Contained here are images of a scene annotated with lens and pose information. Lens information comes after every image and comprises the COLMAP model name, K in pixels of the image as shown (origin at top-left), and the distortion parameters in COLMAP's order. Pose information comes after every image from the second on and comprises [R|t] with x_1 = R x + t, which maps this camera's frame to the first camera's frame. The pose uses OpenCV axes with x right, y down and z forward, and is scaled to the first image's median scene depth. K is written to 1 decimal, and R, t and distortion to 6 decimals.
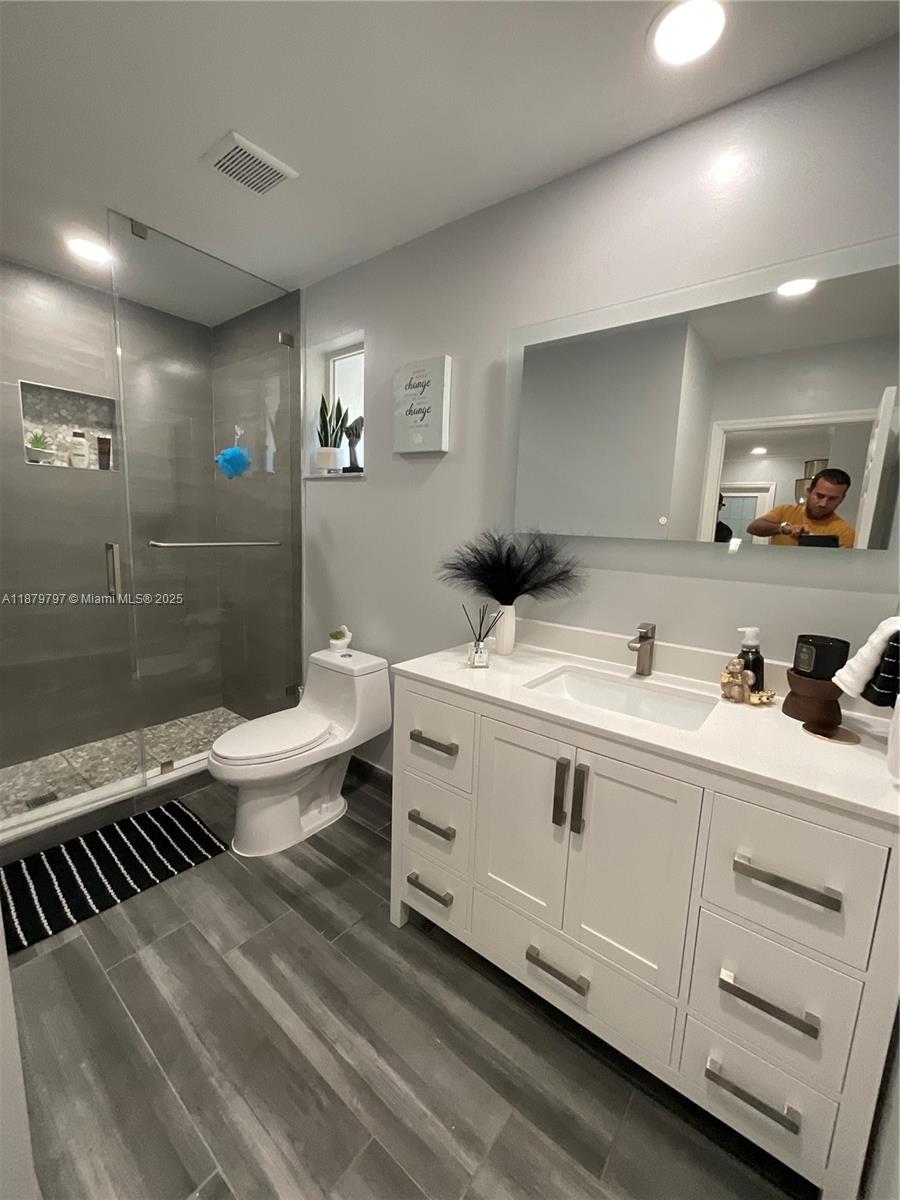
lens RADIAL K [[486.7, 0, 449.7], [0, 486.7, 599.8], [0, 0, 1]] dist [0.002115, 0.000580]
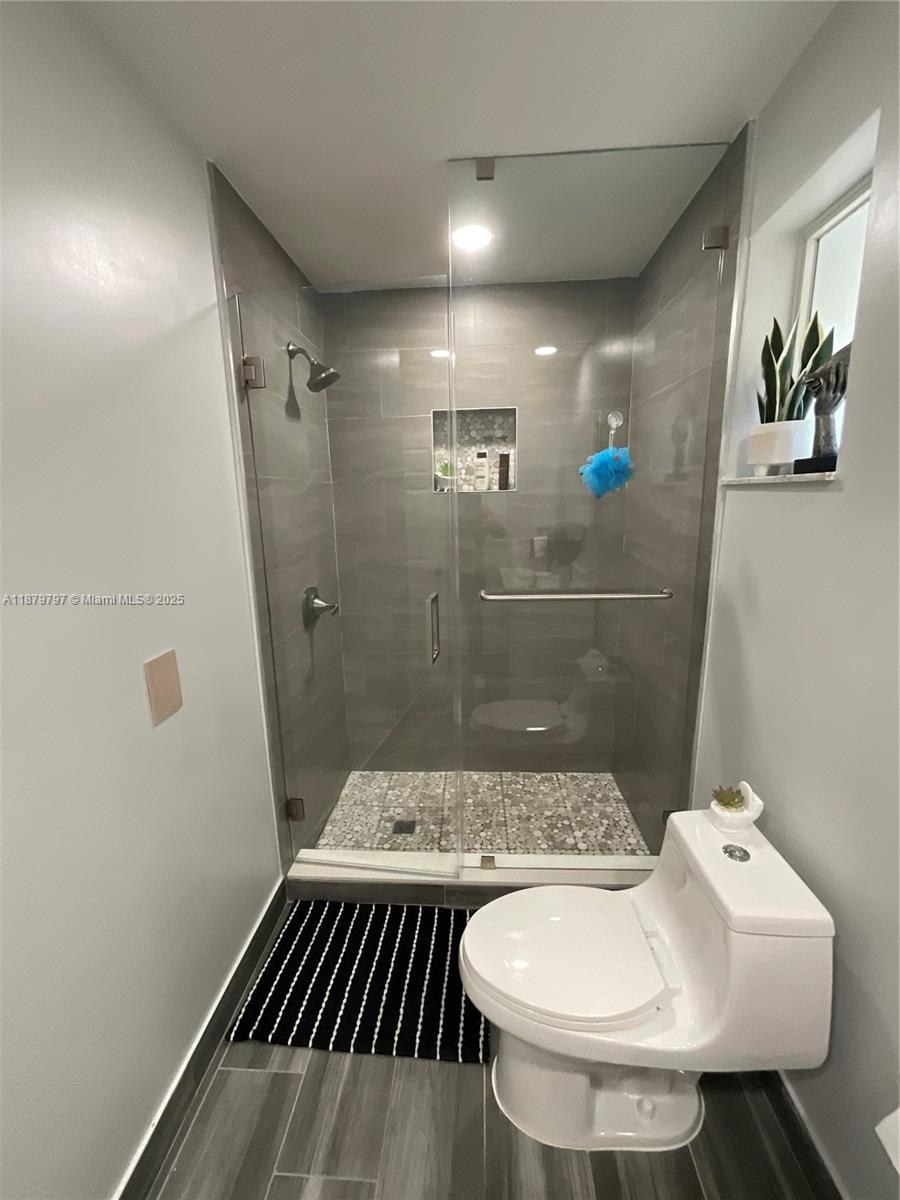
lens RADIAL K [[486.7, 0, 453.1], [0, 486.7, 598.0], [0, 0, 1]] dist [0.002115, 0.000580]
pose [[0.571678, 0.118630, -0.811857, -0.004076], [-0.084608, 0.992741, 0.085483, -0.142616], [0.816104, 0.019821, 0.577565, 0.424549]]
